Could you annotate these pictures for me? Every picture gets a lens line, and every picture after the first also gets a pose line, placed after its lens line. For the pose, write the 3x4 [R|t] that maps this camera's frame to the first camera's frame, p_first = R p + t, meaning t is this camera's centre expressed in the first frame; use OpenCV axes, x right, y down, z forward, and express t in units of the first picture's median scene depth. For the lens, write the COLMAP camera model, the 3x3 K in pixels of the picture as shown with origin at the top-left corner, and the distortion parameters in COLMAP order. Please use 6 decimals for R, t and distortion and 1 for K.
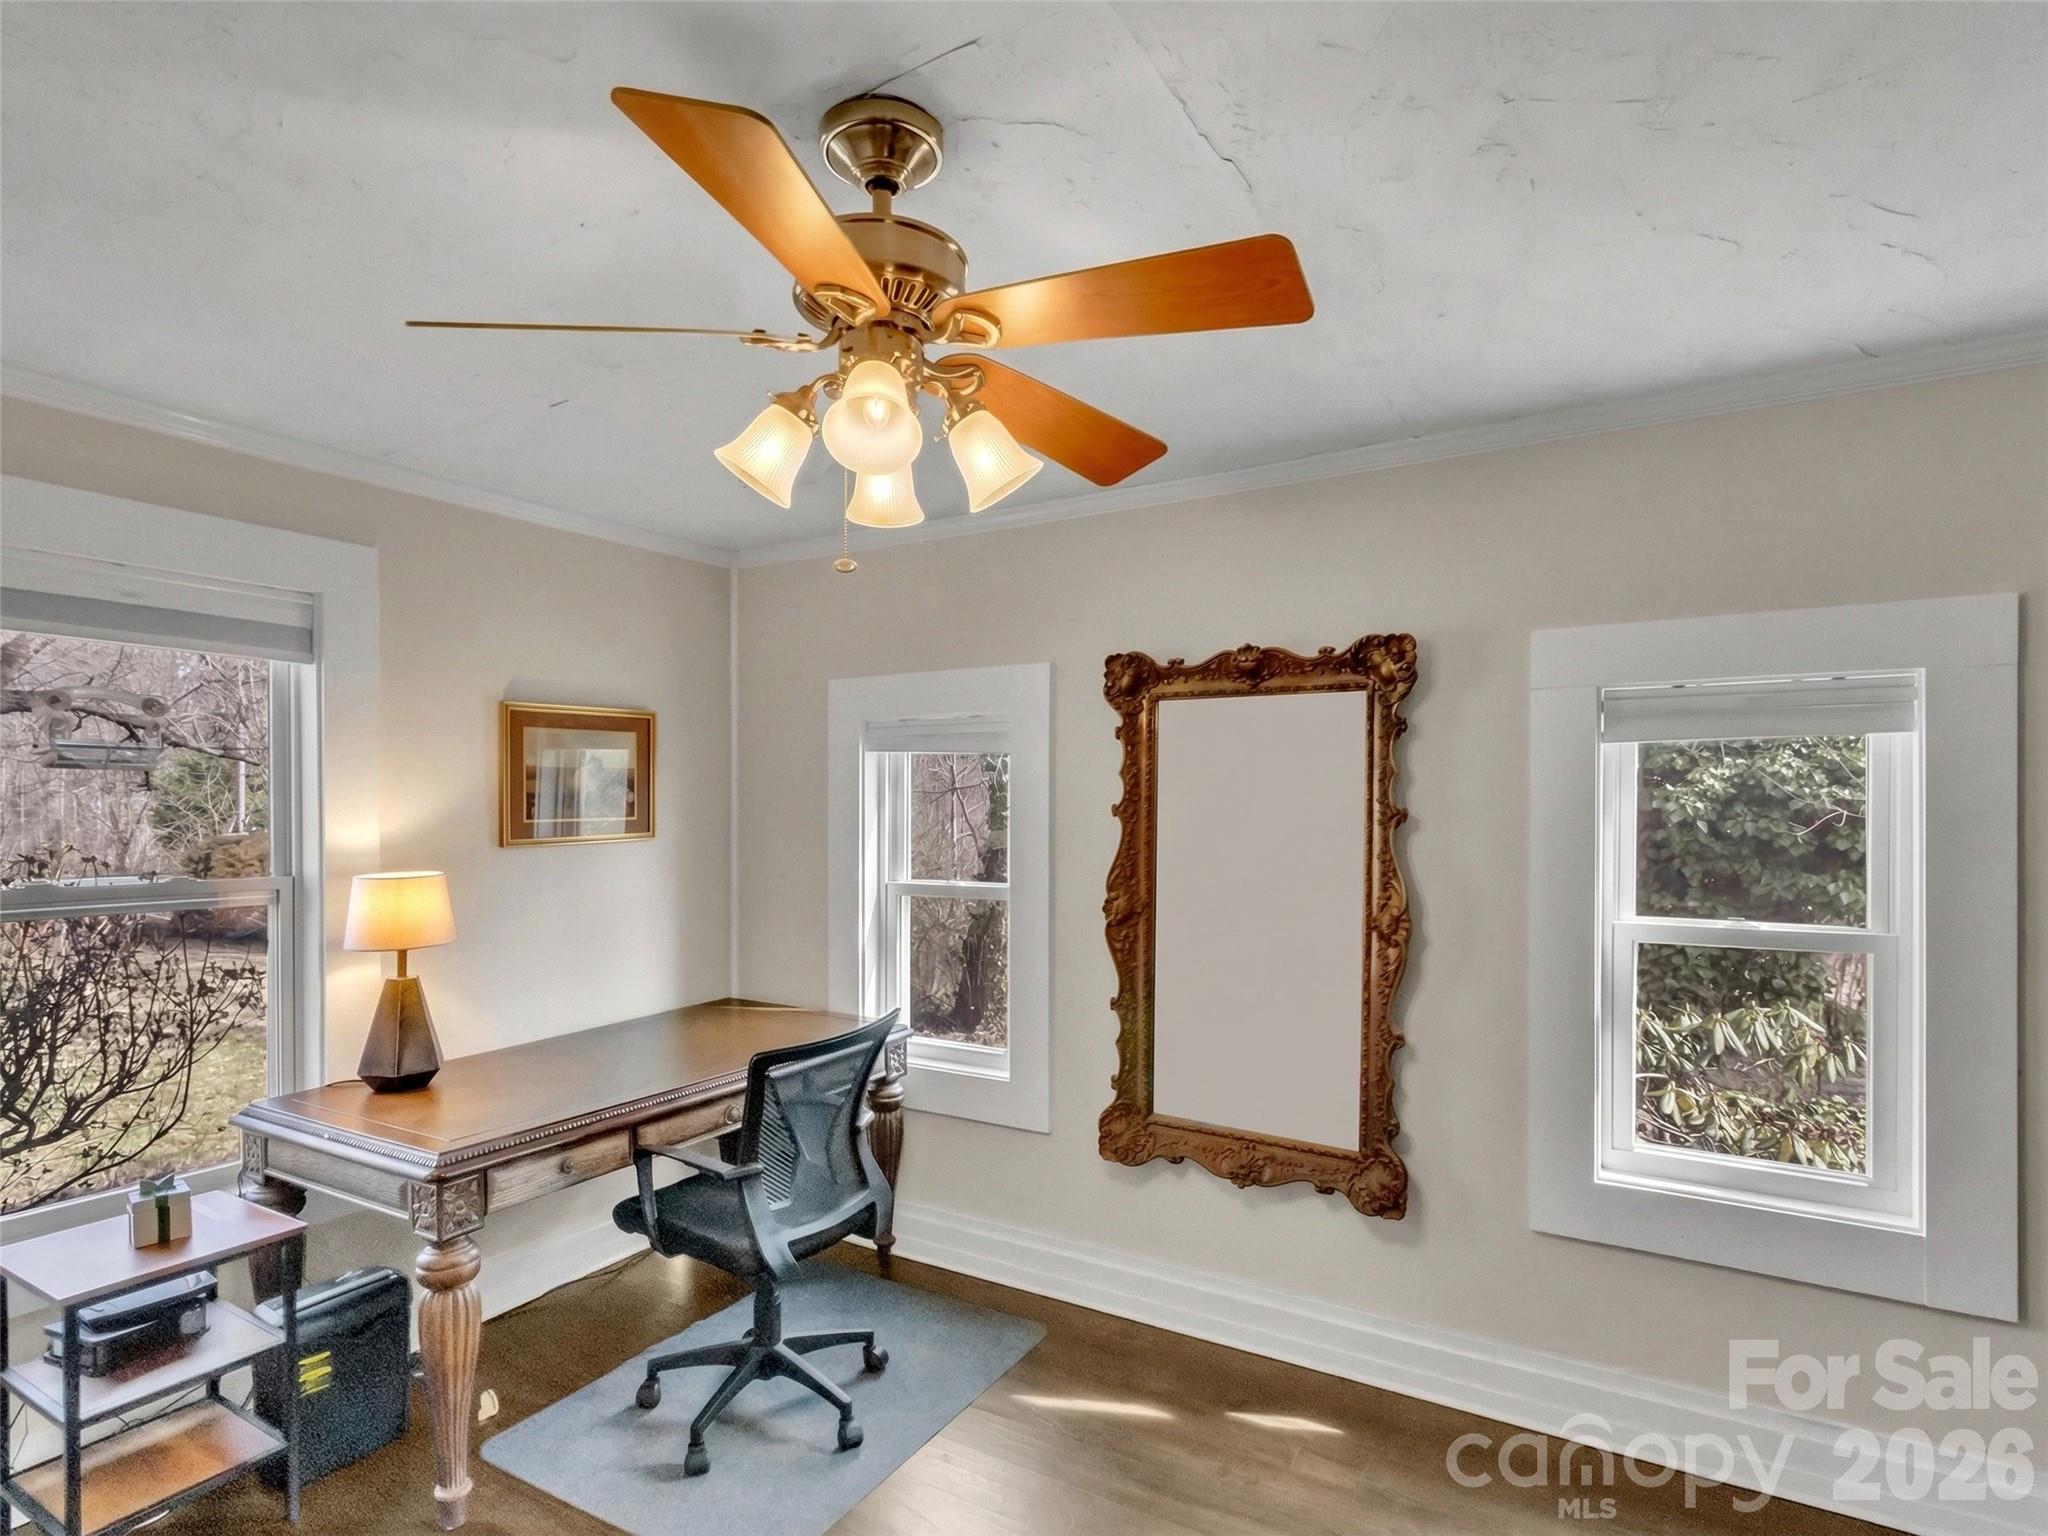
lens RADIAL K [[1075.6, 0, 1025.1], [0, 1075.6, 820.9], [0, 0, 1]] dist [0.003584, -0.001365]
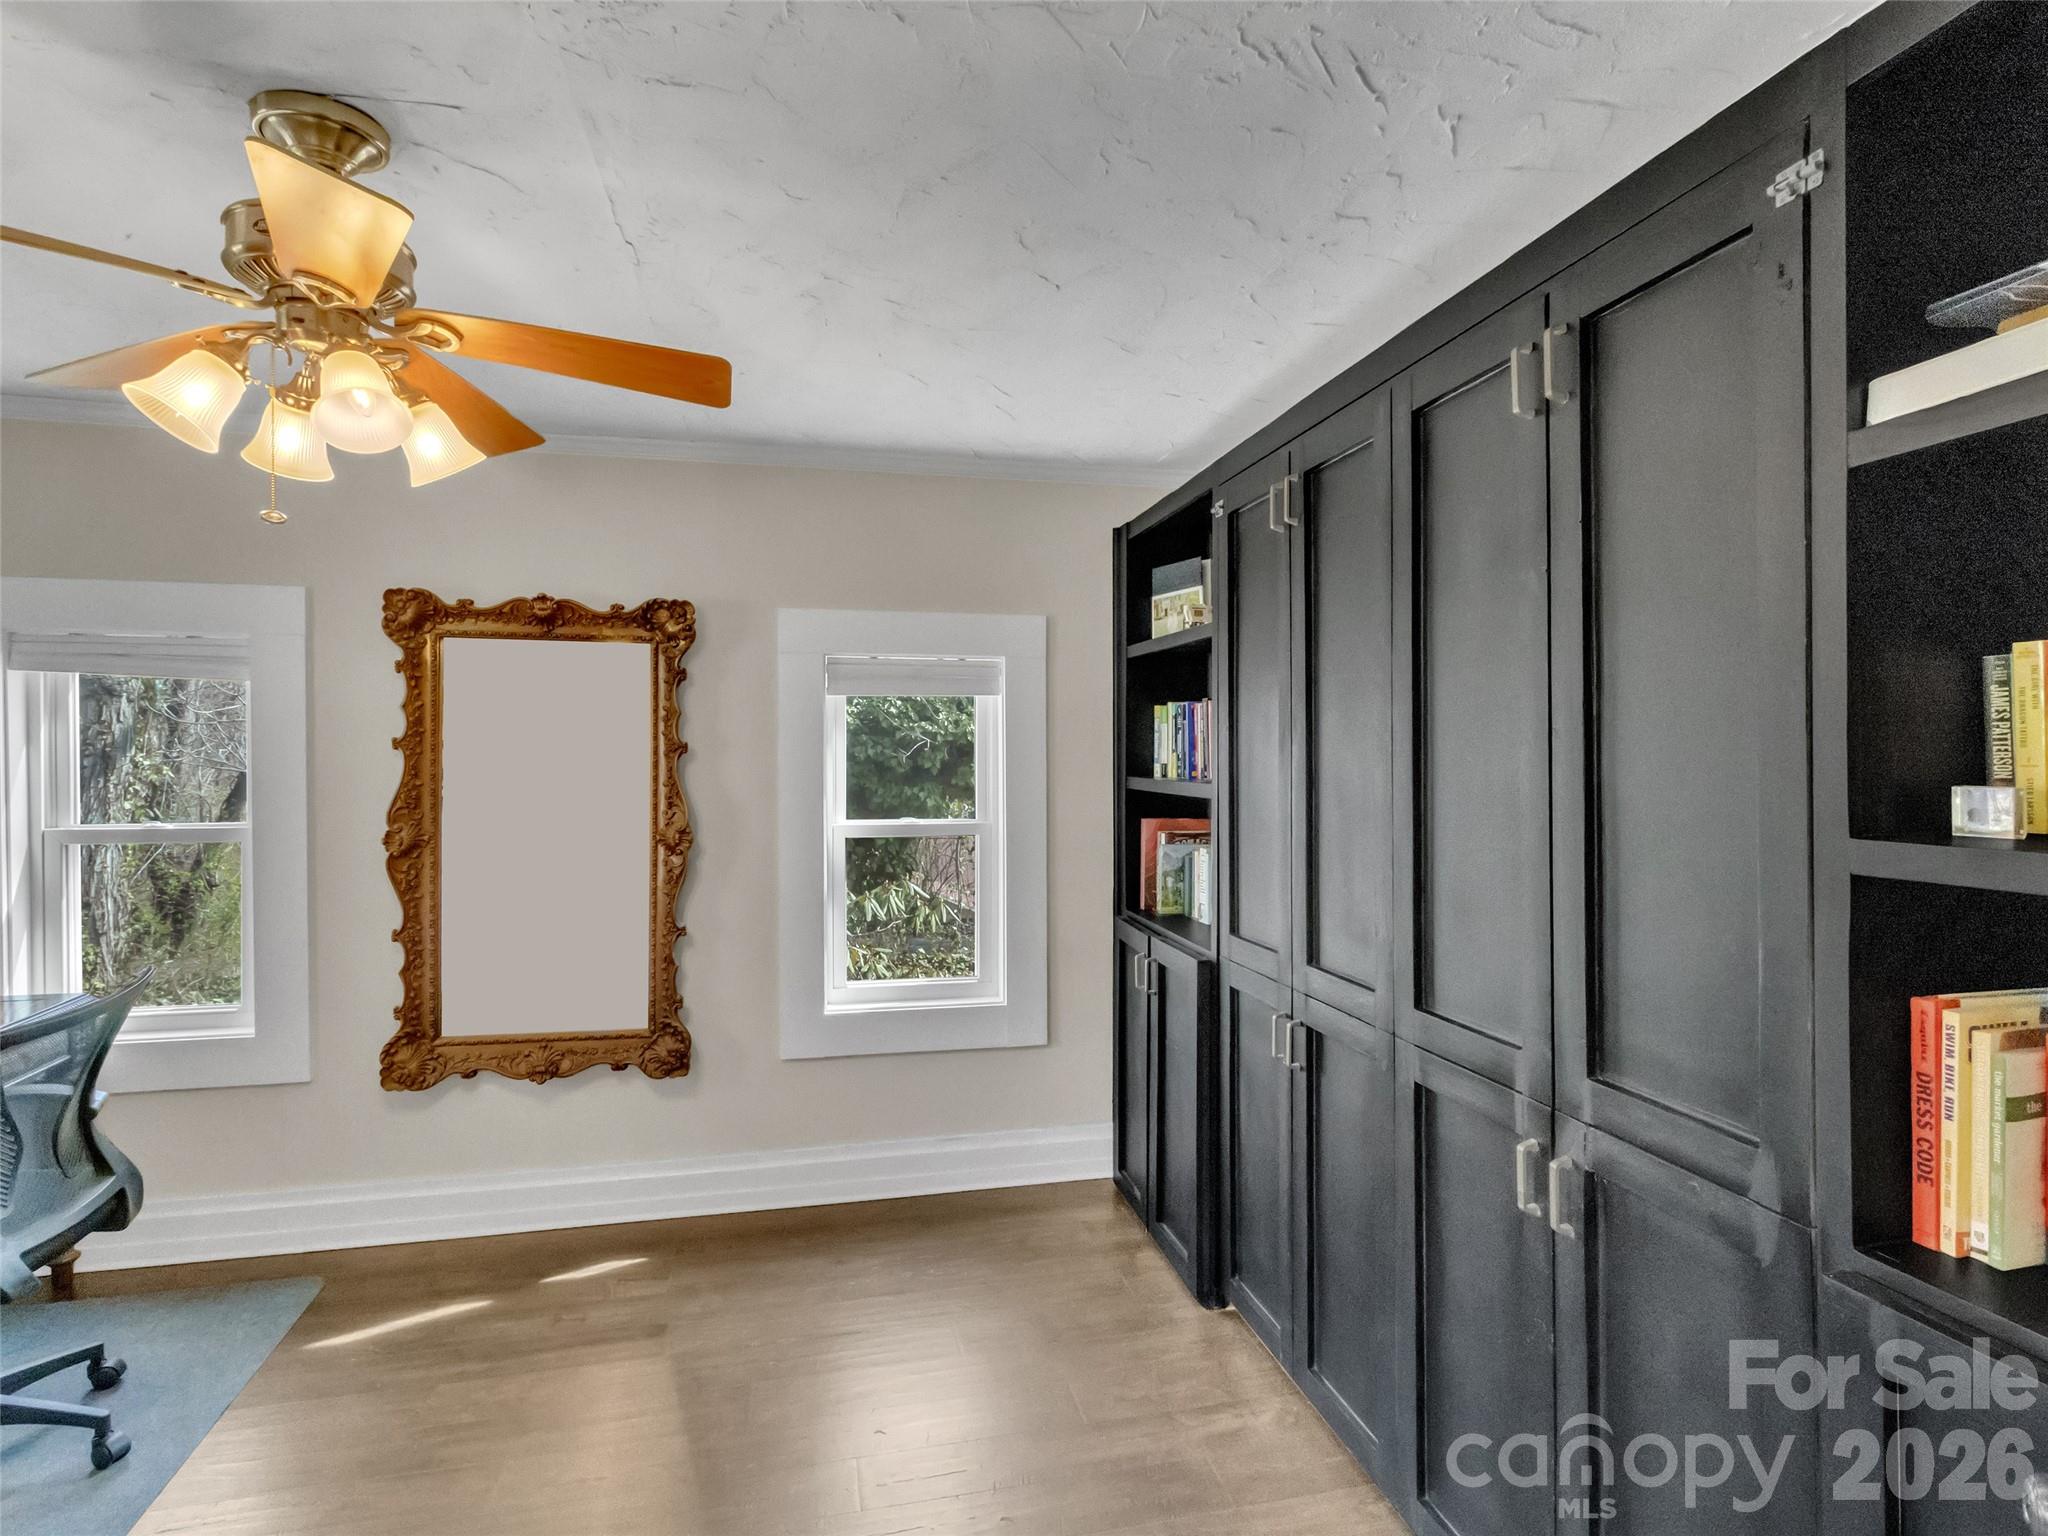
lens RADIAL K [[1075.6, 0, 1023.7], [0, 1075.6, 756.0], [0, 0, 1]] dist [0.003584, -0.001365]
pose [[0.719269, -0.011176, 0.694642, -0.215060], [0.003562, 0.999917, 0.012399, -0.009303], [-0.694723, -0.006444, 0.719249, -0.148114]]
